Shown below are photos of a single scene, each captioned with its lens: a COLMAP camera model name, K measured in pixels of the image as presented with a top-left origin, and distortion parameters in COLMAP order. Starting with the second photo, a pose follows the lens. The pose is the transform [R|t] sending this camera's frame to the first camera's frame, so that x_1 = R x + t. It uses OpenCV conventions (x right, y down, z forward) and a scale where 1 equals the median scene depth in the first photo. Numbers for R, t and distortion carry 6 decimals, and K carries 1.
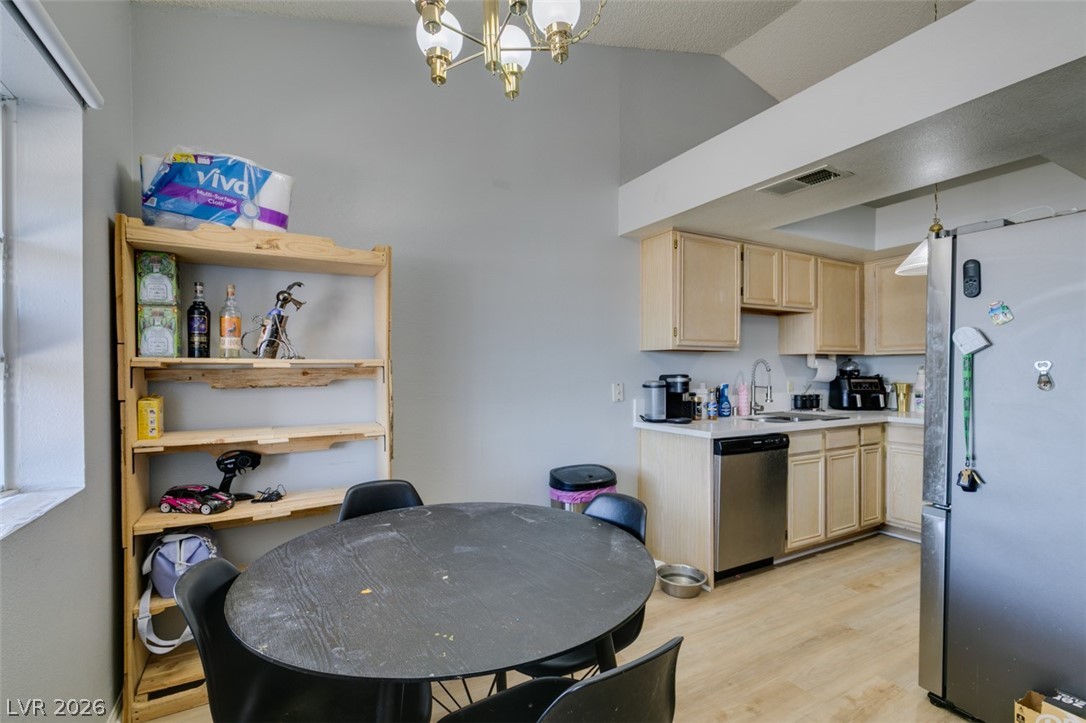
lens RADIAL K [[485.8, 0, 543.4], [0, 485.8, 367.8], [0, 0, 1]] dist [0.004552, 0.000205]
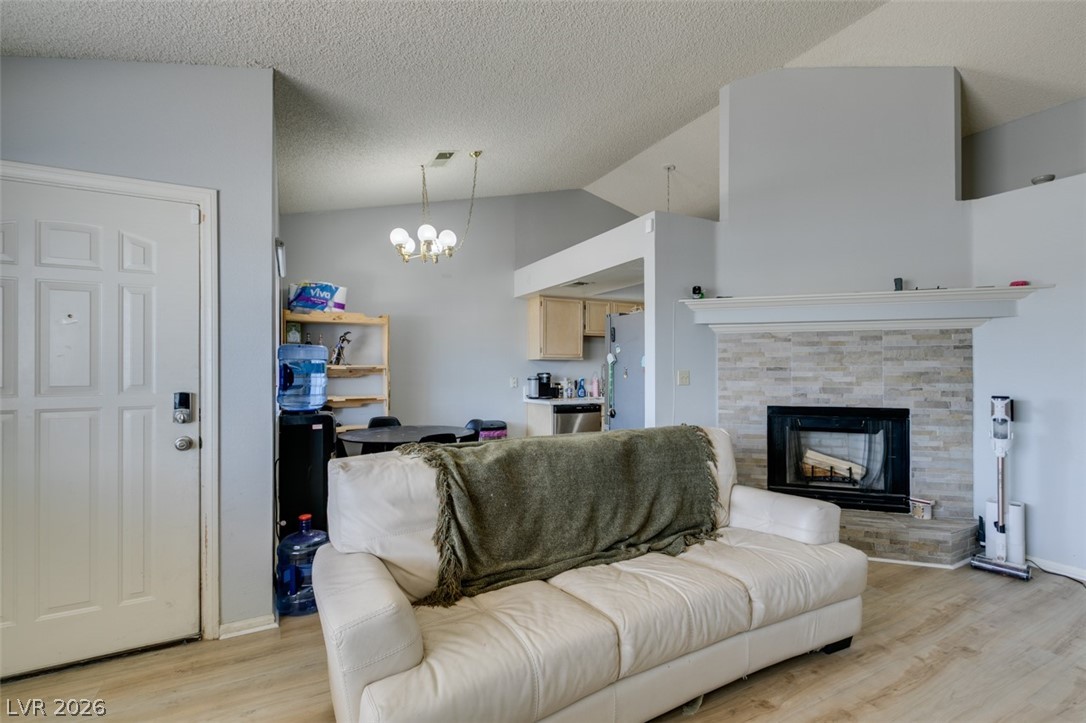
lens RADIAL K [[485.8, 0, 543.4], [0, 485.8, 367.8], [0, 0, 1]] dist [0.004552, 0.000205]
pose [[0.999867, 0.000466, -0.016291, 0.460217], [-0.000510, 0.999996, -0.002723, -0.000617], [0.016290, 0.002731, 0.999864, -1.303345]]
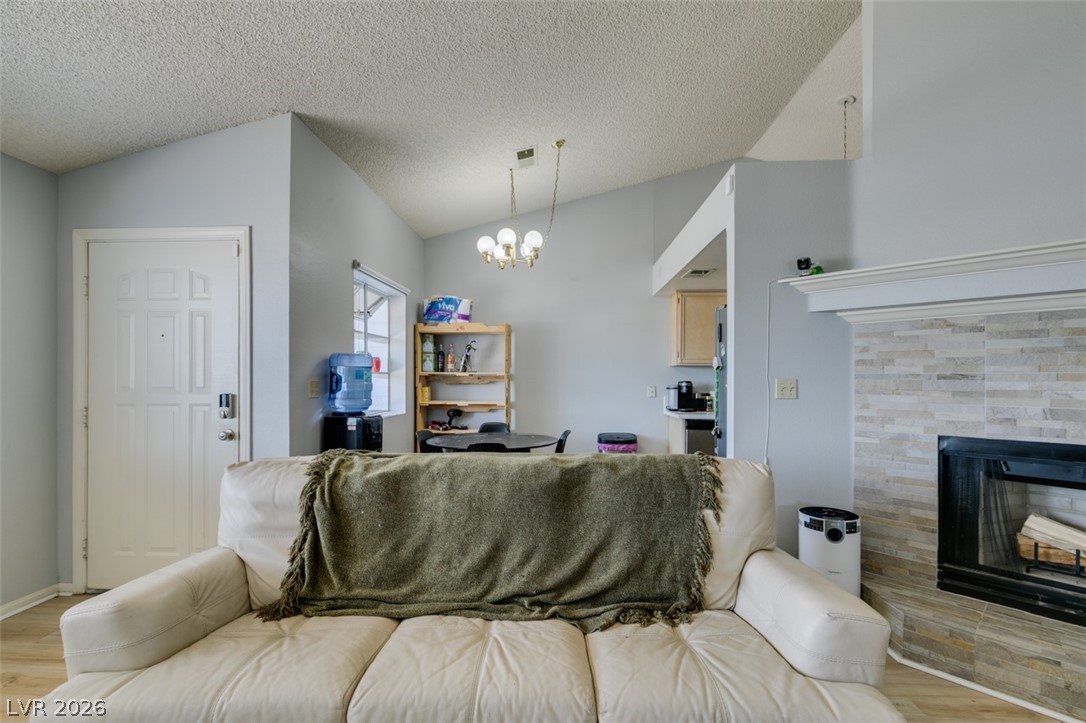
lens RADIAL K [[489.6, 0, 543.0], [0, 489.6, 376.0], [0, 0, 1]] dist [-0.001586, -0.000745]
pose [[0.853681, 0.002514, -0.520791, 1.089464], [-0.003703, 0.999992, -0.001242, 0.001629], [0.520784, 0.002988, 0.853683, -0.926595]]
